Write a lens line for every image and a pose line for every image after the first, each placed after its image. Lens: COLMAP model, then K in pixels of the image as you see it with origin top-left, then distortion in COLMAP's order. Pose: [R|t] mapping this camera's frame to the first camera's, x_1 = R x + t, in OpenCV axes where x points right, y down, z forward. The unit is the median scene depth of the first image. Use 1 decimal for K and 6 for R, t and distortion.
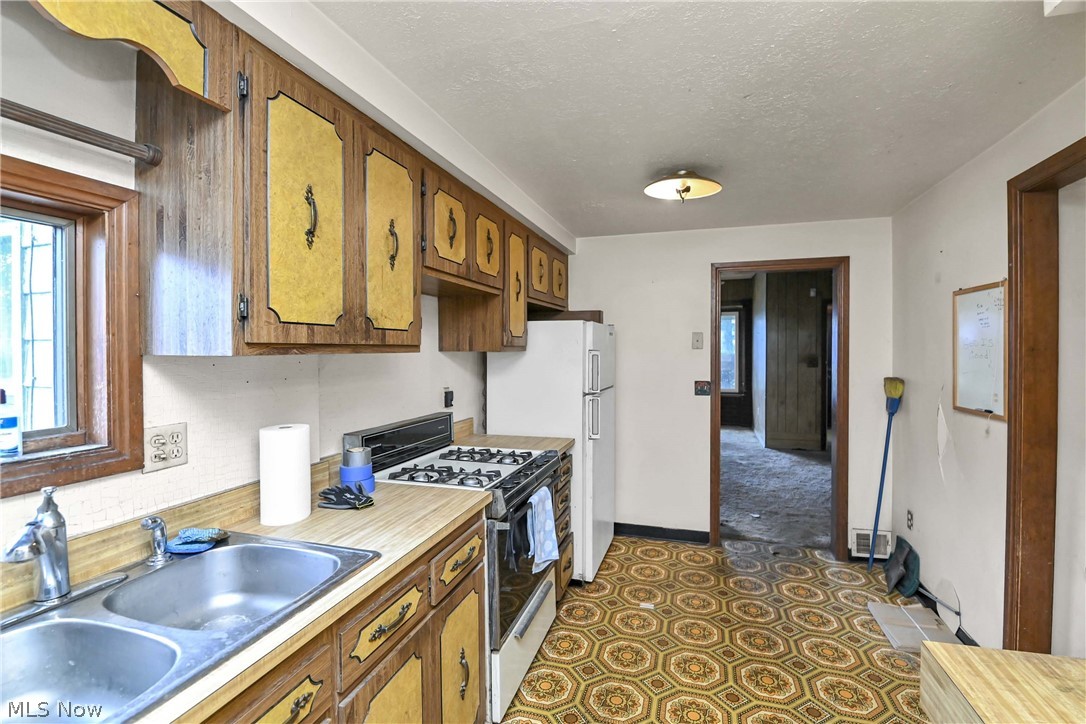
lens RADIAL K [[492.9, 0, 547.4], [0, 492.9, 357.3], [0, 0, 1]] dist [-0.023696, -0.001598]
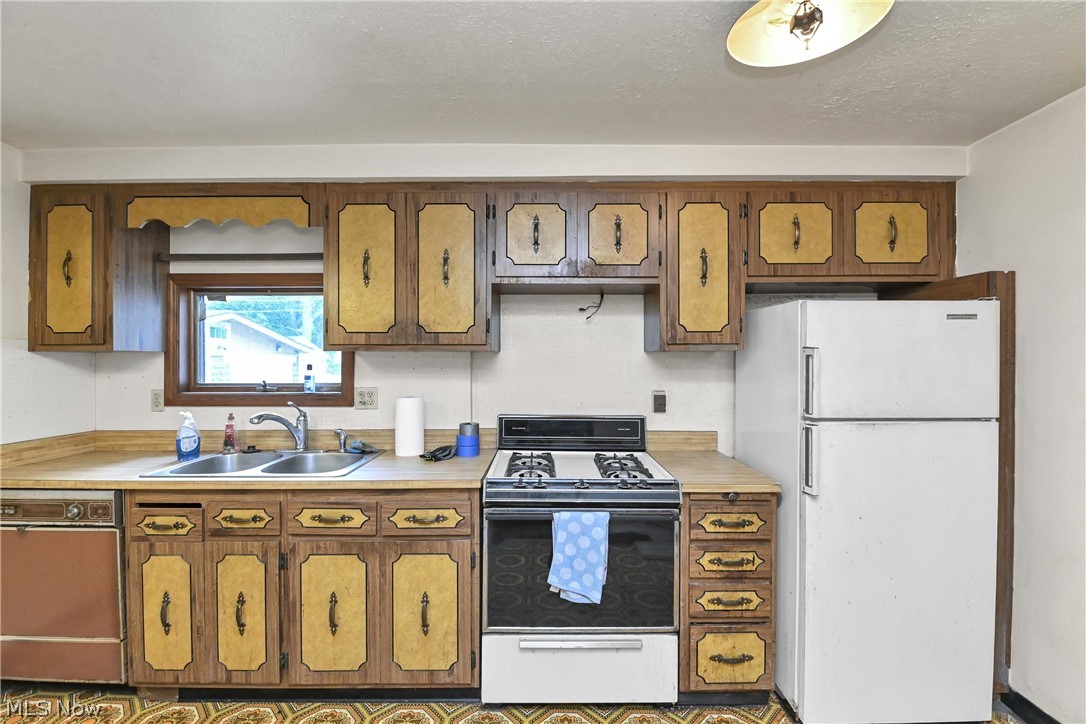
lens RADIAL K [[492.9, 0, 543.4], [0, 492.9, 353.2], [0, 0, 1]] dist [-0.023696, -0.001598]
pose [[0.267686, 0.003154, -0.963501, 1.224967], [-0.018739, 0.999823, -0.001934, -0.005033], [0.963324, 0.018573, 0.267697, 1.077706]]
